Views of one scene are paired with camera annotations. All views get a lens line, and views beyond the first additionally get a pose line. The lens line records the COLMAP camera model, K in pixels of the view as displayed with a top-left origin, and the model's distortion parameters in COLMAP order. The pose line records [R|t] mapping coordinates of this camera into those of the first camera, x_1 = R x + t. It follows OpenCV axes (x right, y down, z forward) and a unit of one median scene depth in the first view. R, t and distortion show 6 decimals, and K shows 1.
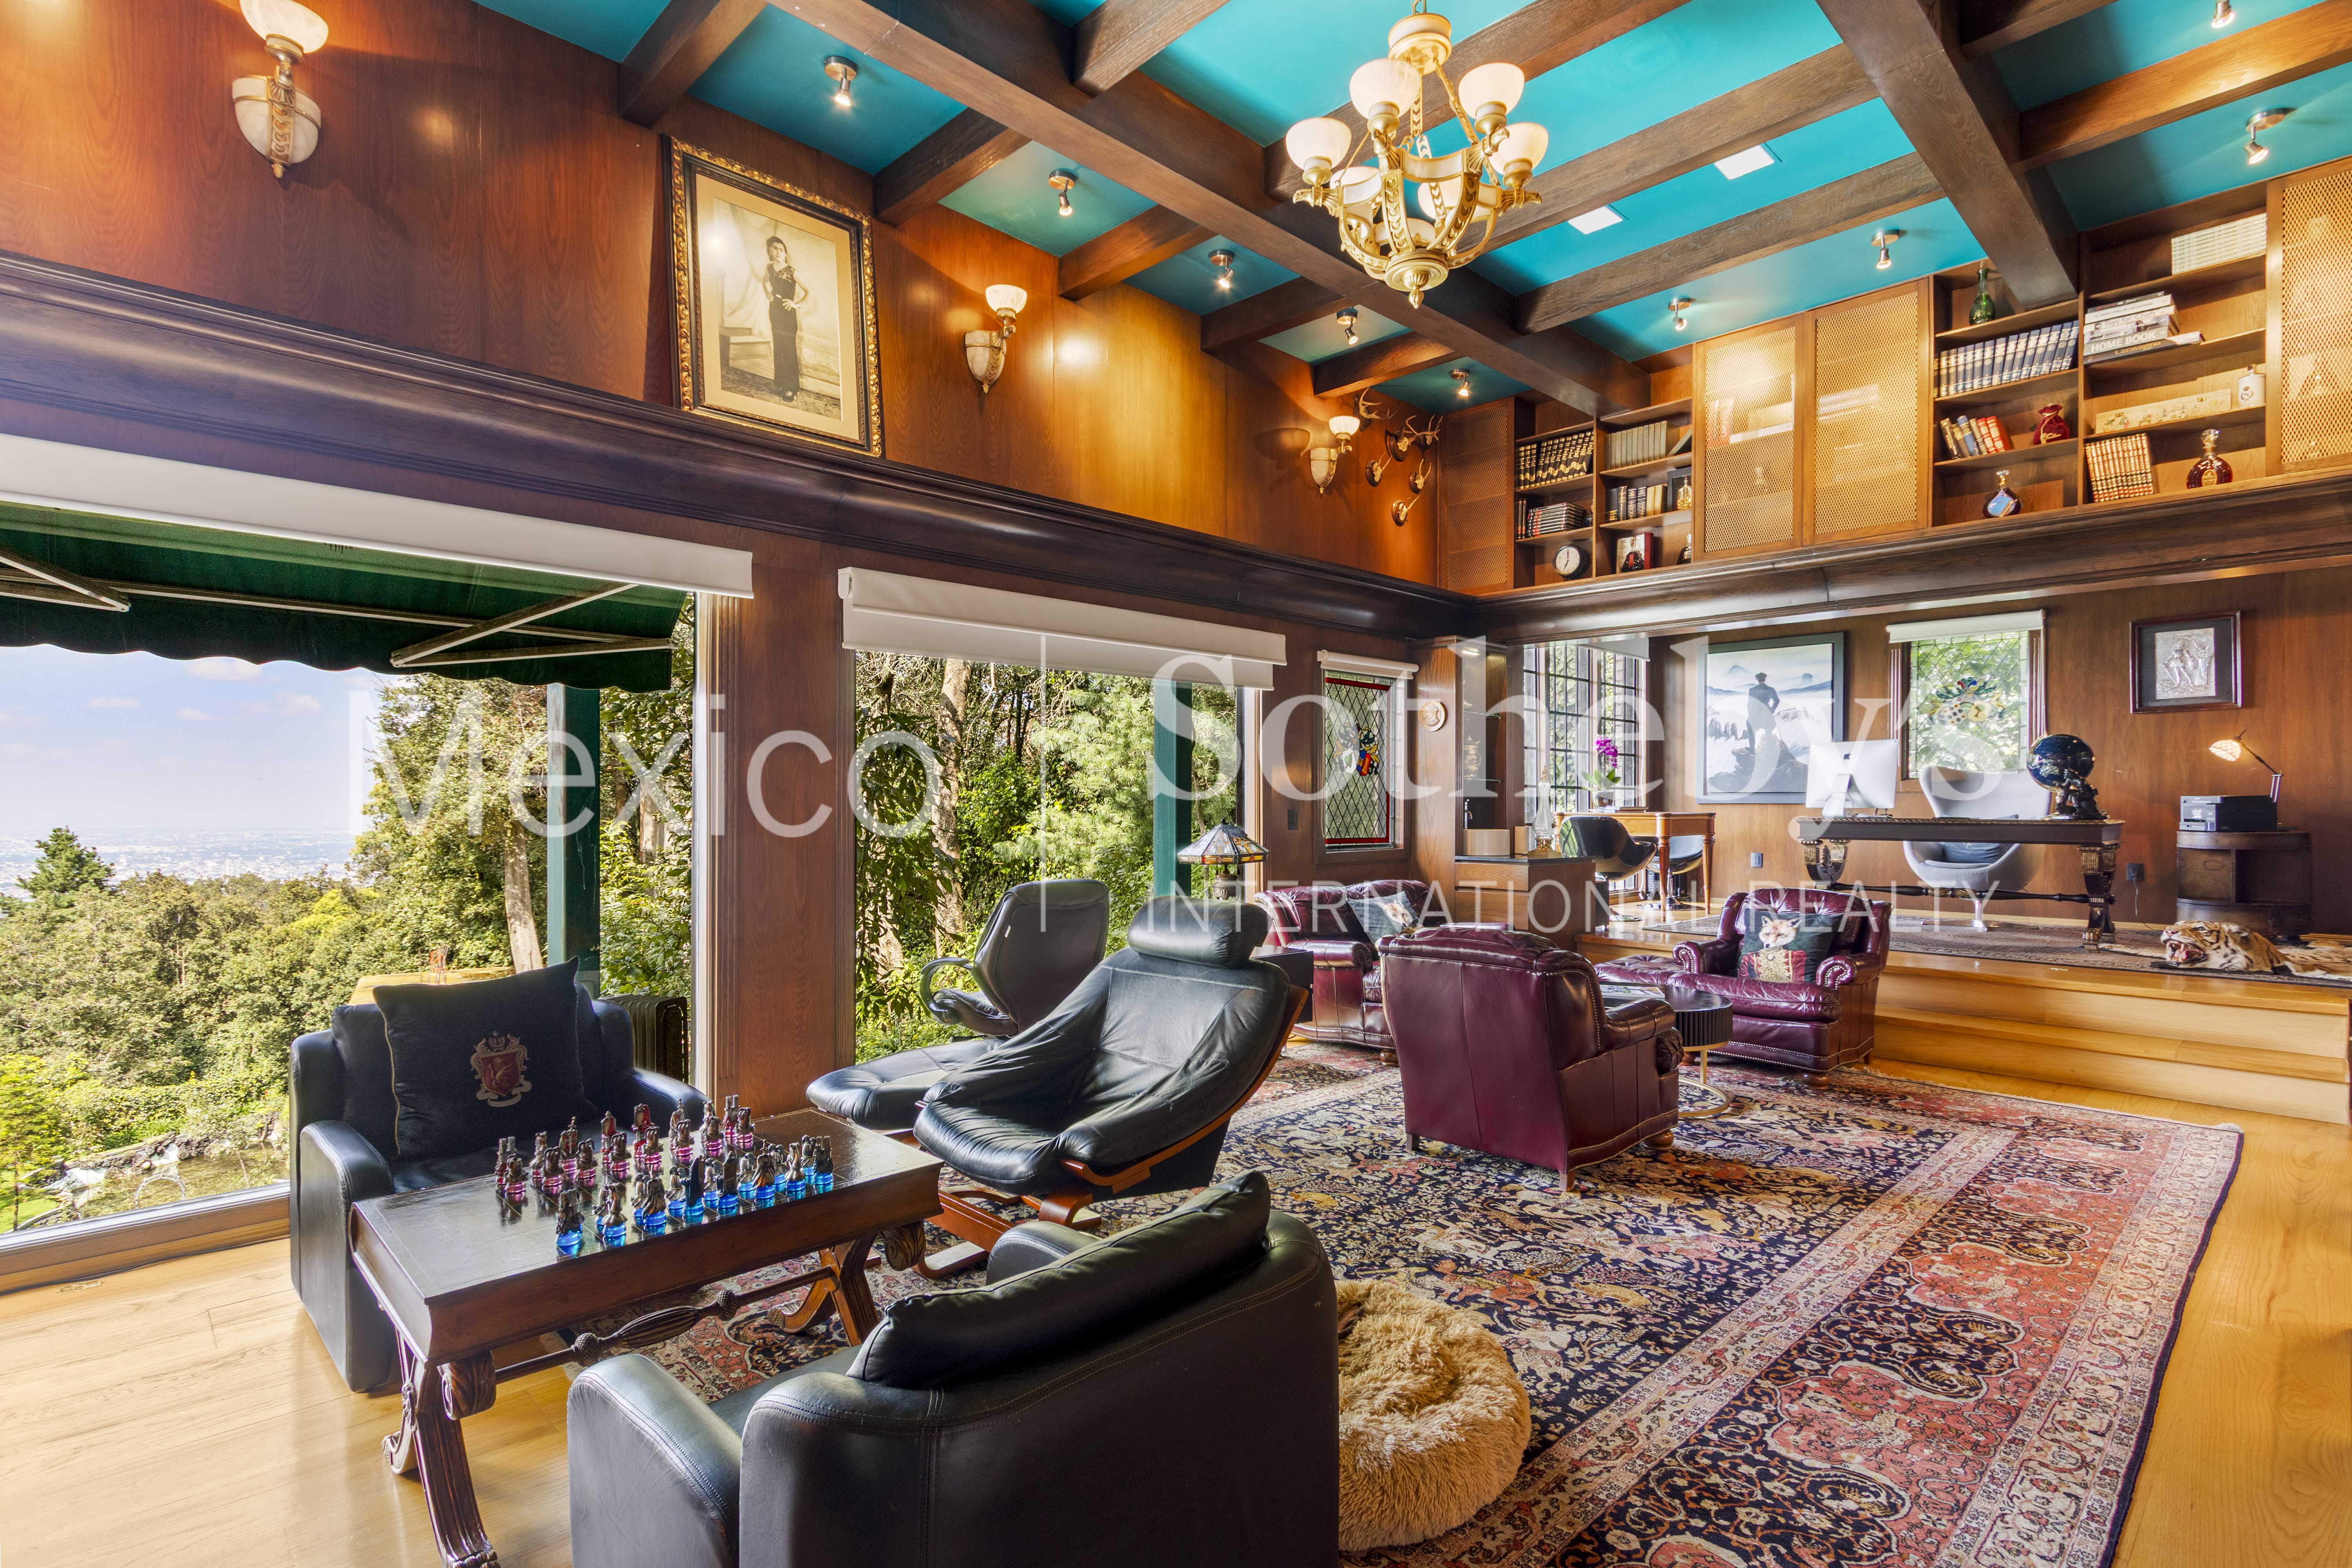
lens RADIAL K [[1118.5, 0, 1187.2], [0, 1118.5, 800.2], [0, 0, 1]] dist [0.011366, 0.000094]
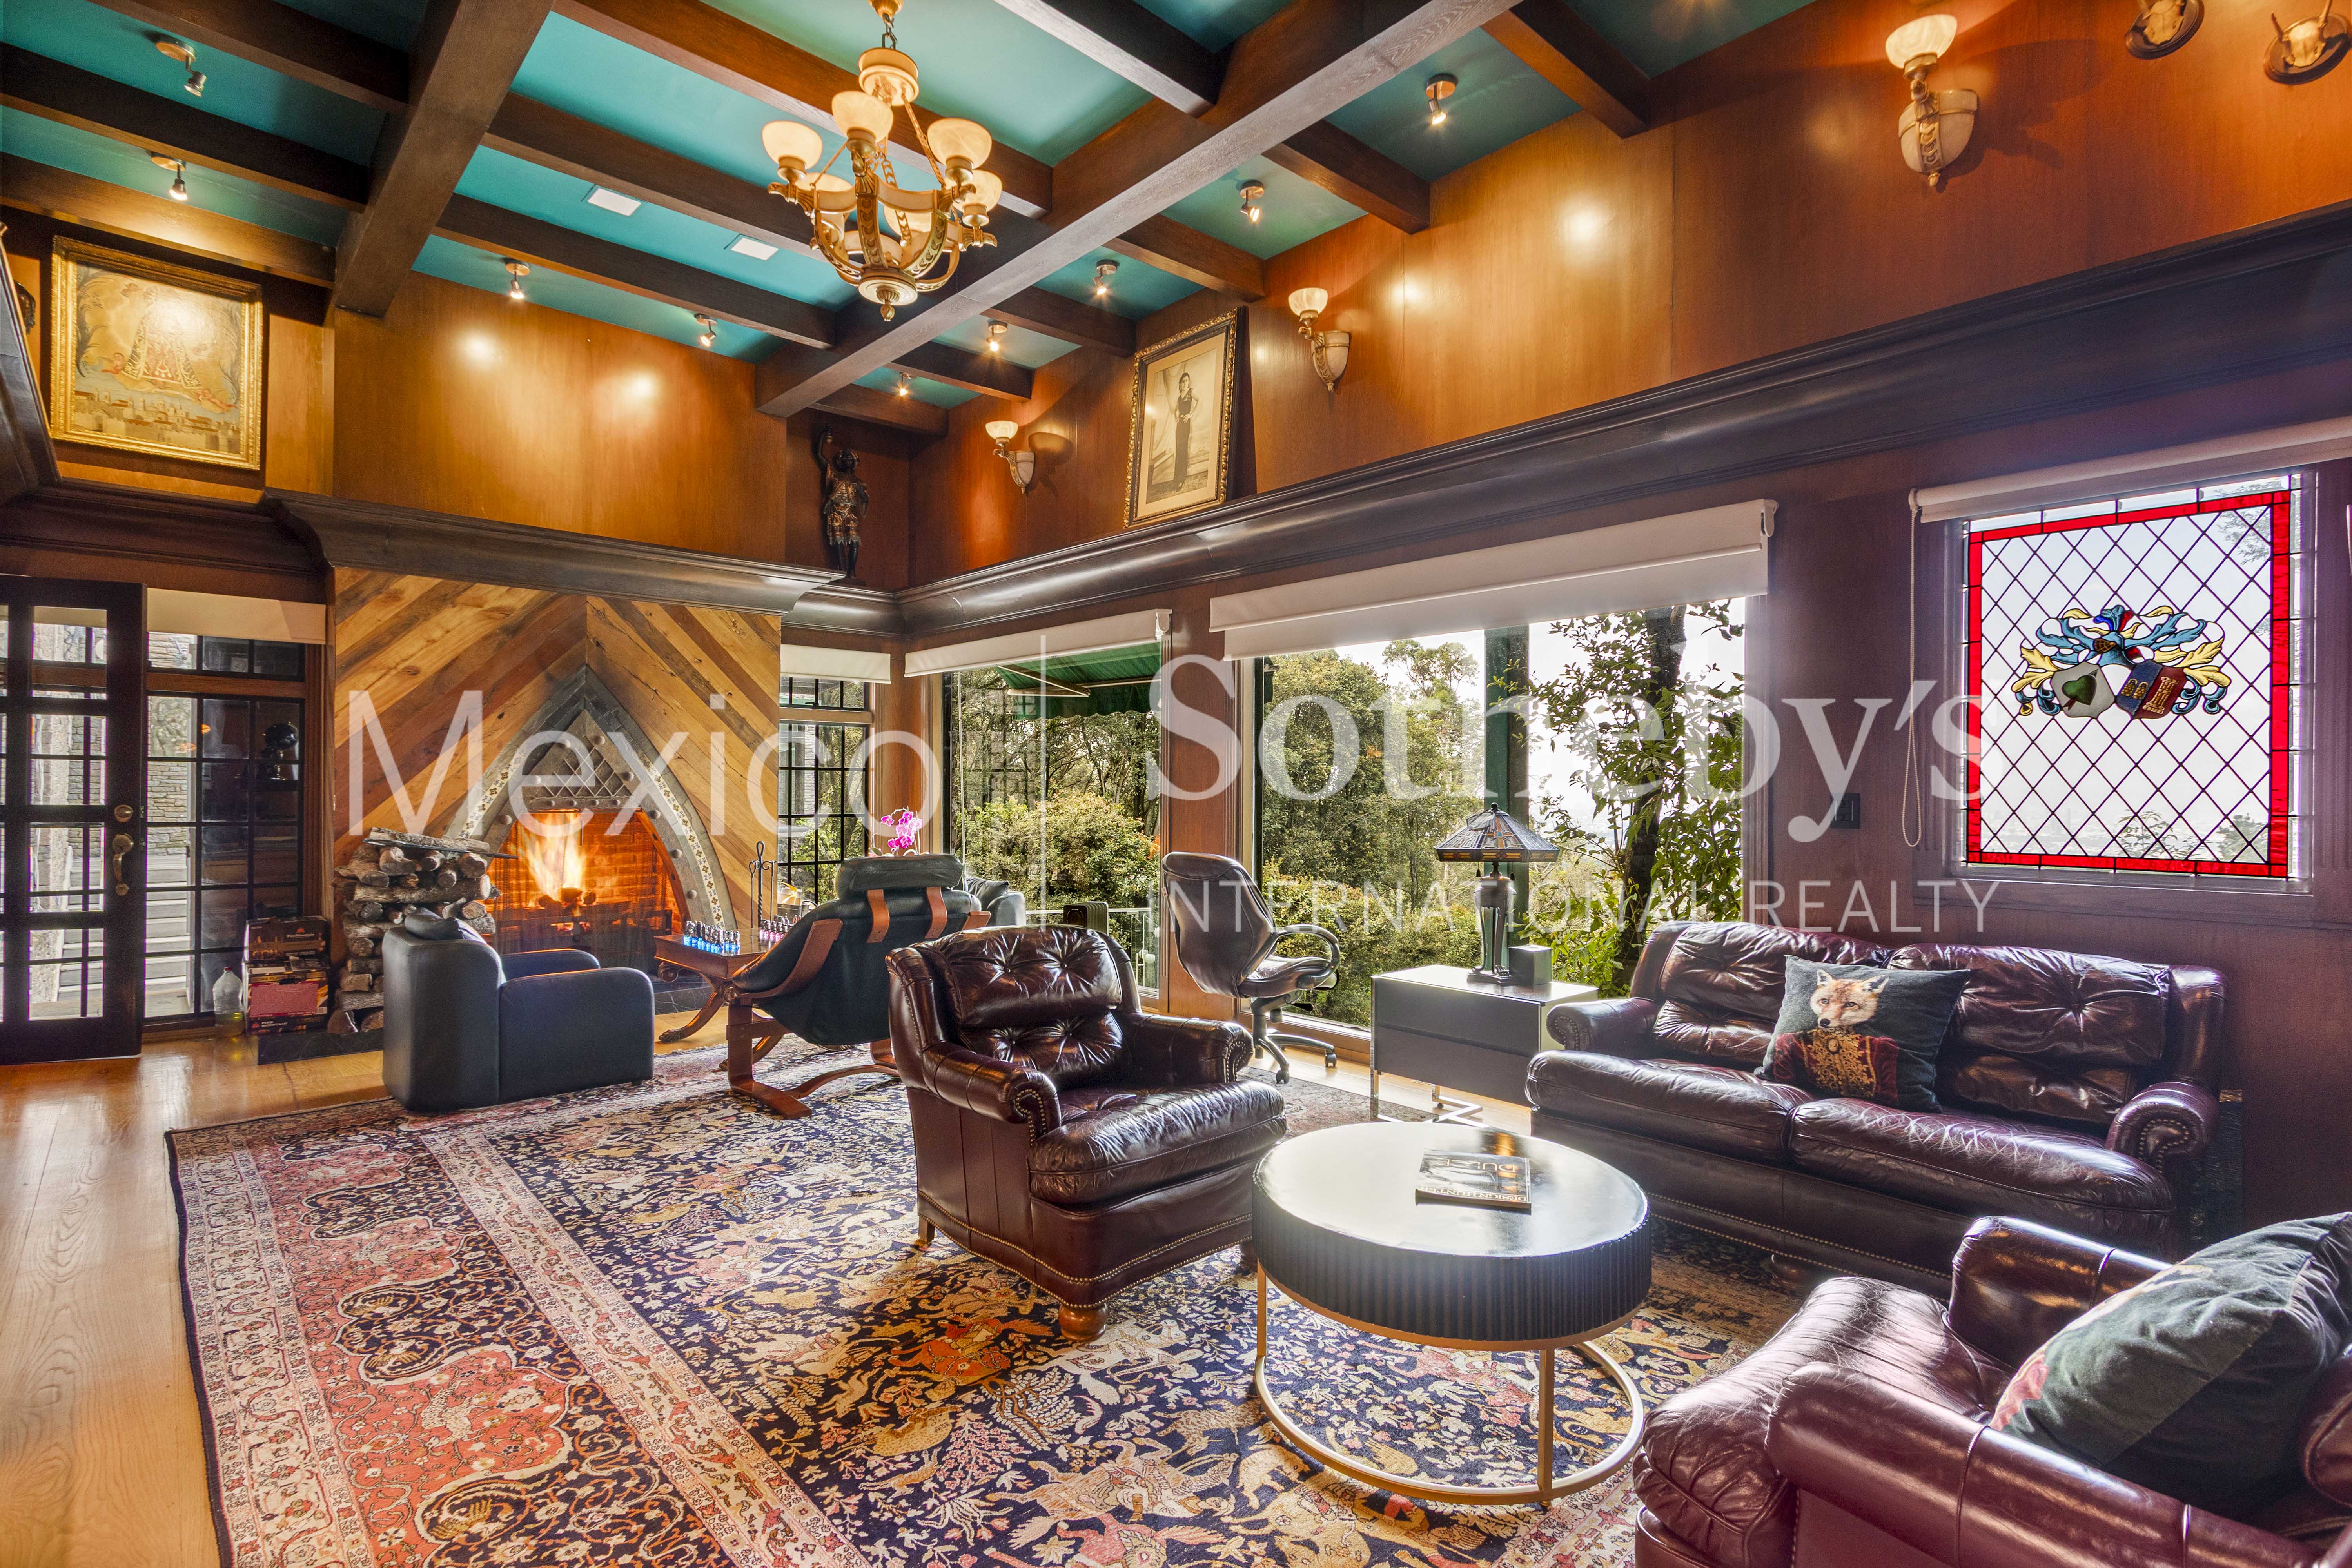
lens RADIAL K [[1118.5, 0, 1187.4], [0, 1118.5, 785.5], [0, 0, 1]] dist [0.011366, 0.000094]
pose [[-0.016873, -0.005020, -0.999845, 1.334554], [0.000869, 0.999987, -0.005035, 0.013189], [0.999857, -0.000954, -0.016869, 1.372082]]
